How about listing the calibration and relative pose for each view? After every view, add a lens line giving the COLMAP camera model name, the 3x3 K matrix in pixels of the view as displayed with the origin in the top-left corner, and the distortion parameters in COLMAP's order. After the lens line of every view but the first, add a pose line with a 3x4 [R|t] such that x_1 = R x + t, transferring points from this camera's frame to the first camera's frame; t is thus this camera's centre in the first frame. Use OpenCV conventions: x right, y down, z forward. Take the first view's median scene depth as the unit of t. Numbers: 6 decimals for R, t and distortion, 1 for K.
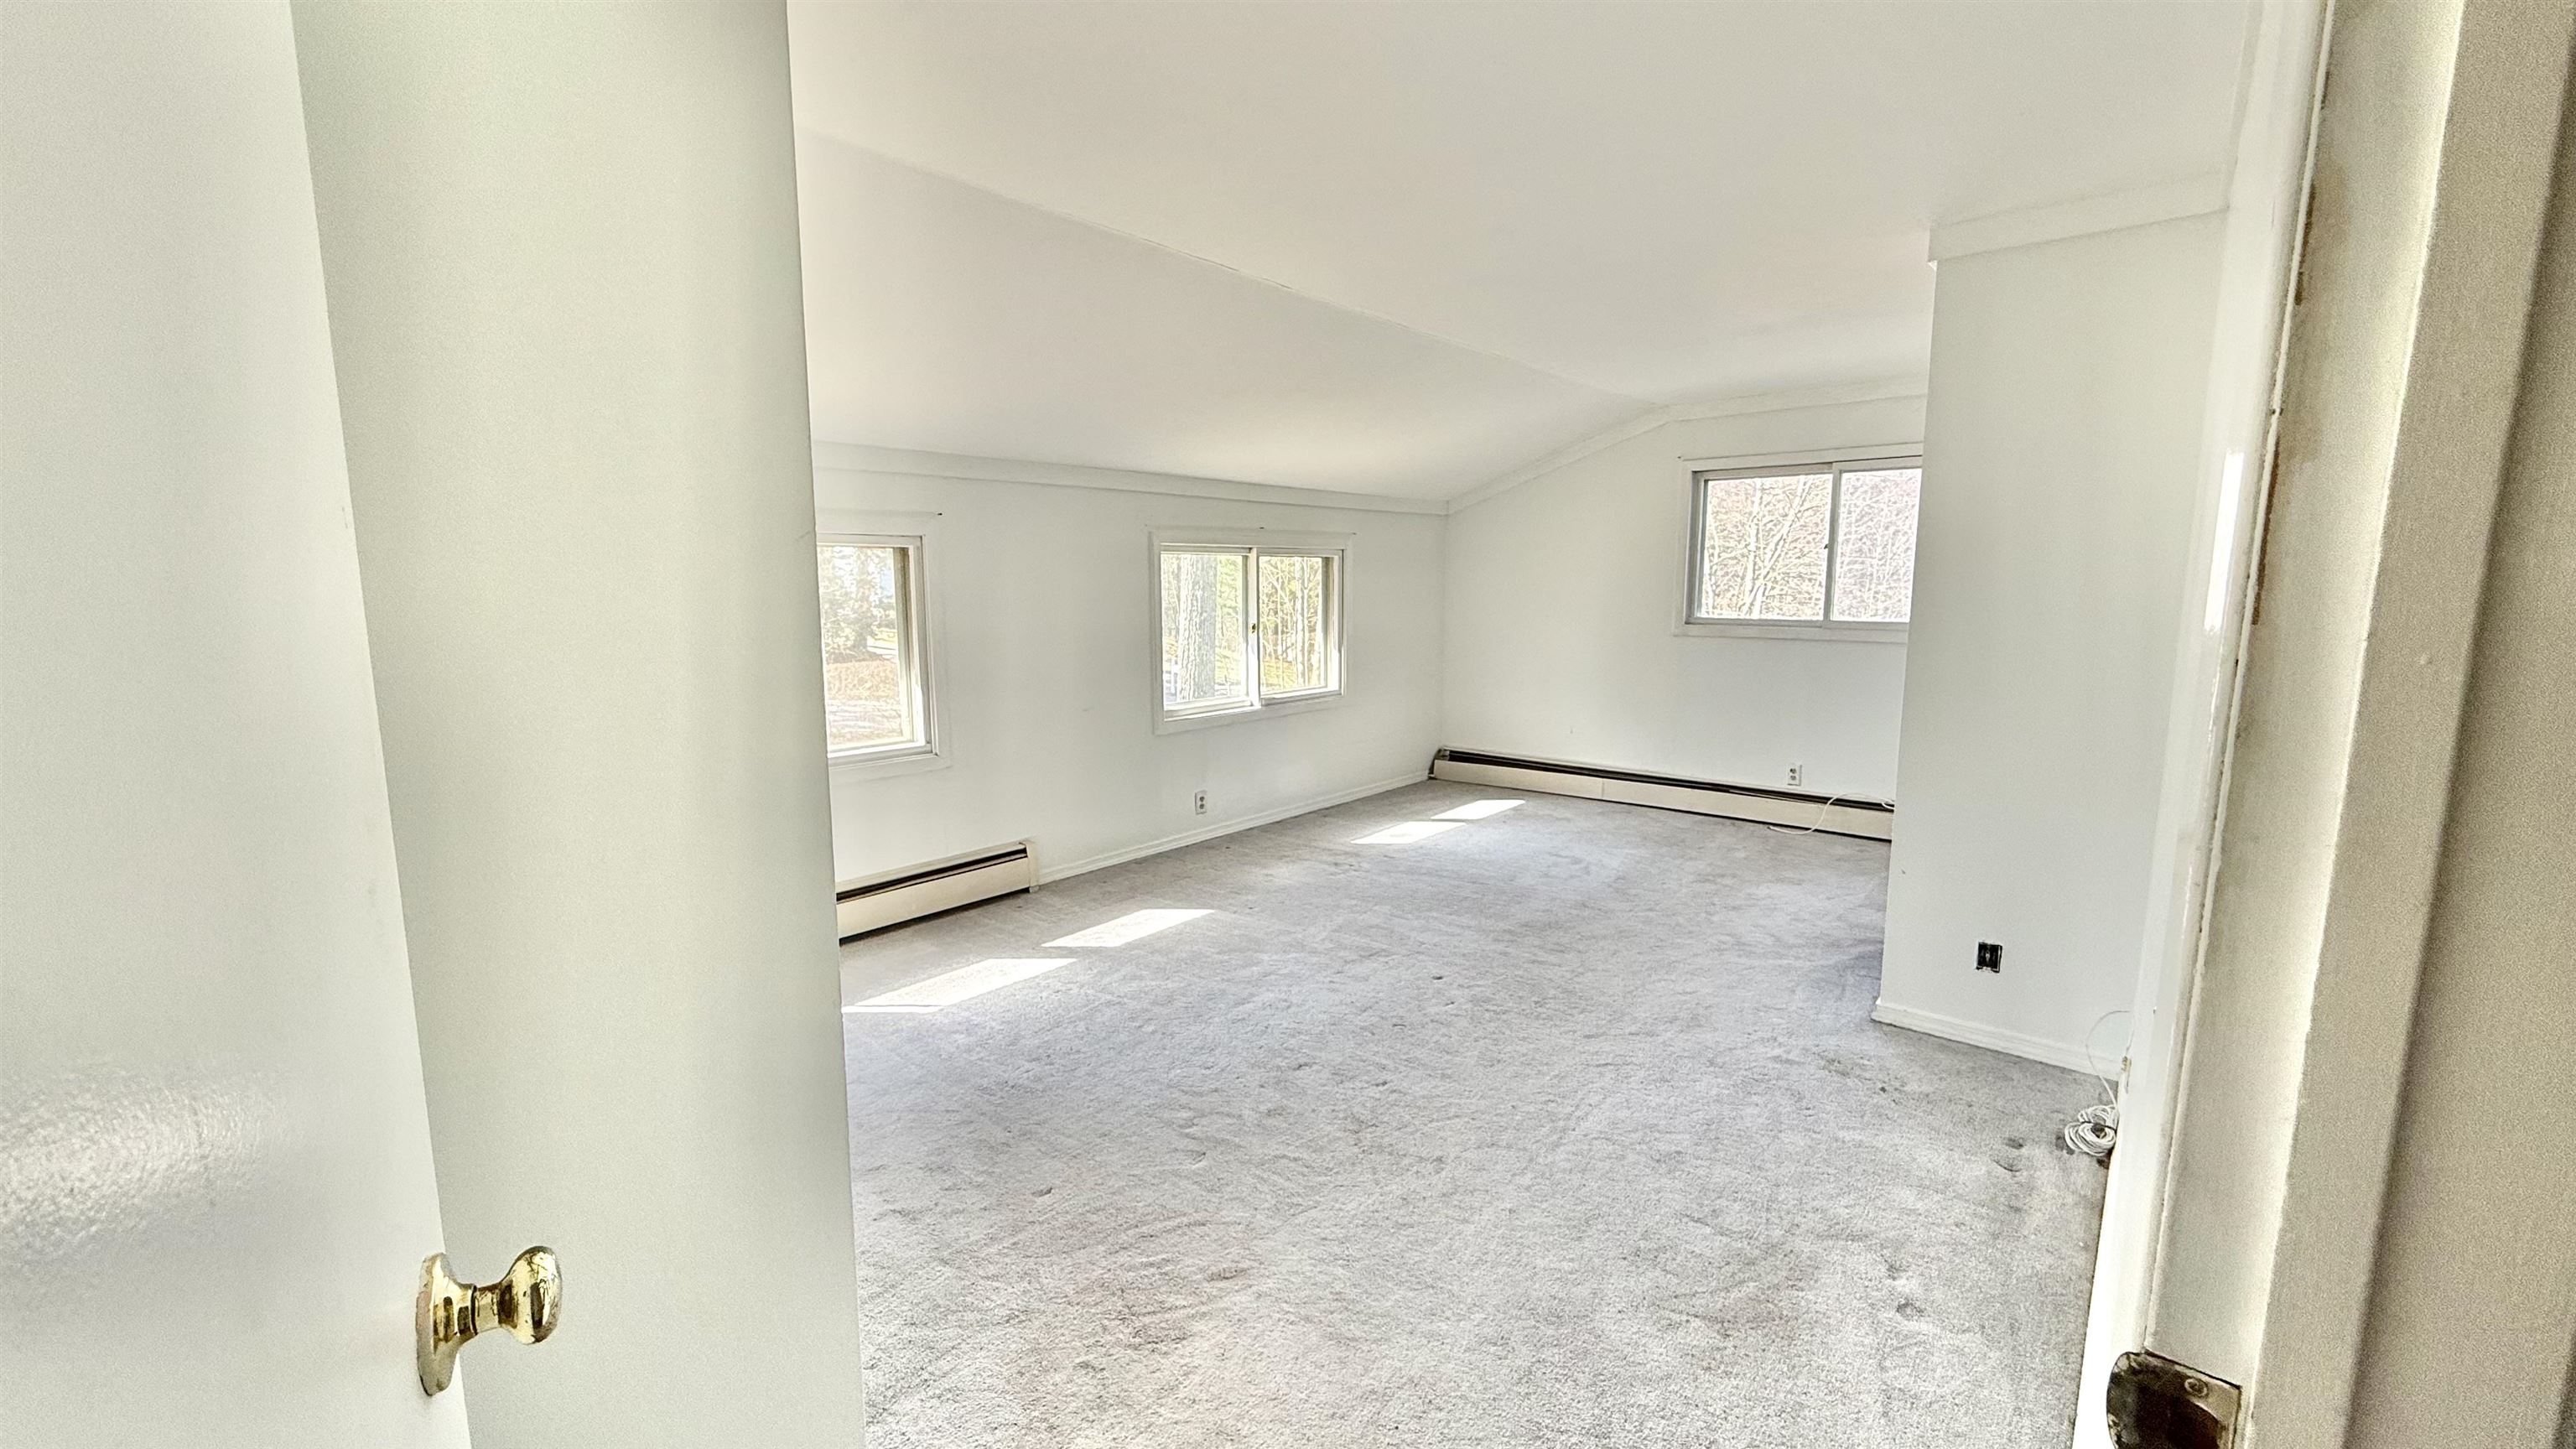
lens RADIAL K [[1027.7, 0, 1280.6], [0, 1027.7, 723.9], [0, 0, 1]] dist [-0.000206, -0.000009]
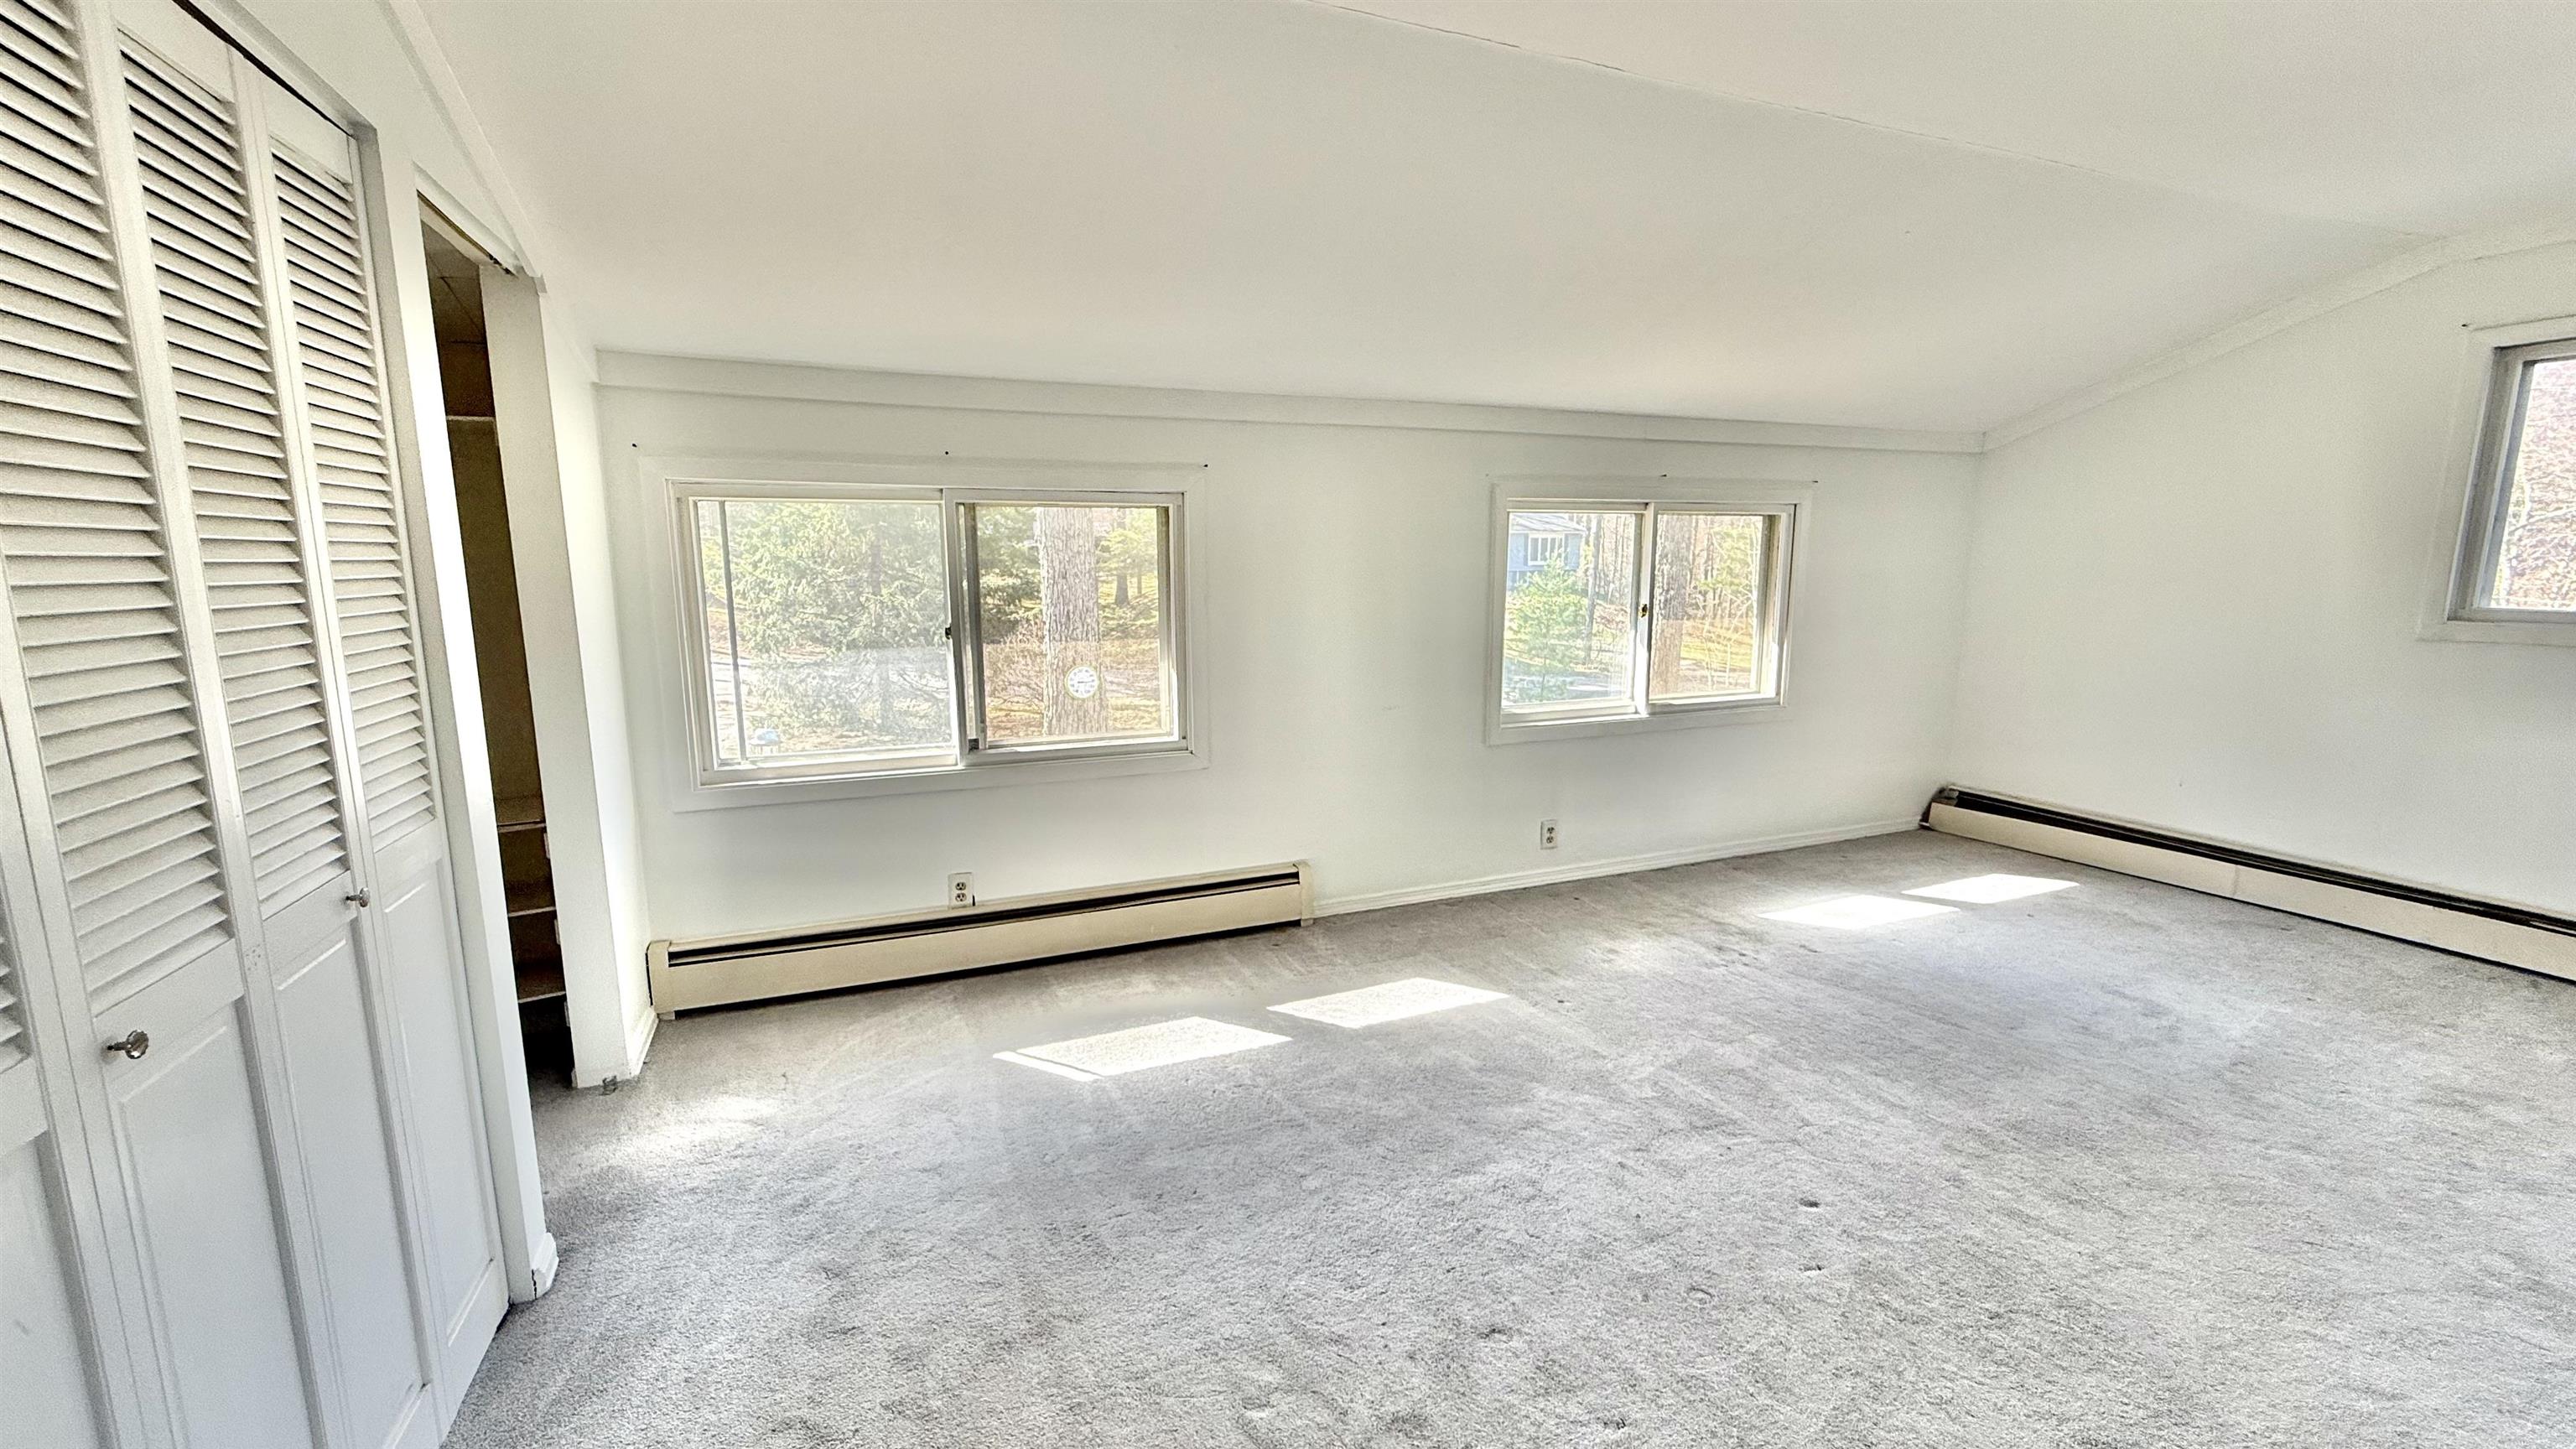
lens RADIAL K [[1027.7, 0, 1280.6], [0, 1027.7, 723.9], [0, 0, 1]] dist [-0.000206, -0.000009]
pose [[0.889909, 0.071046, -0.450571, 0.098400], [-0.060803, 0.997457, 0.037188, -0.026812], [0.452067, -0.005698, 0.891966, 0.250841]]
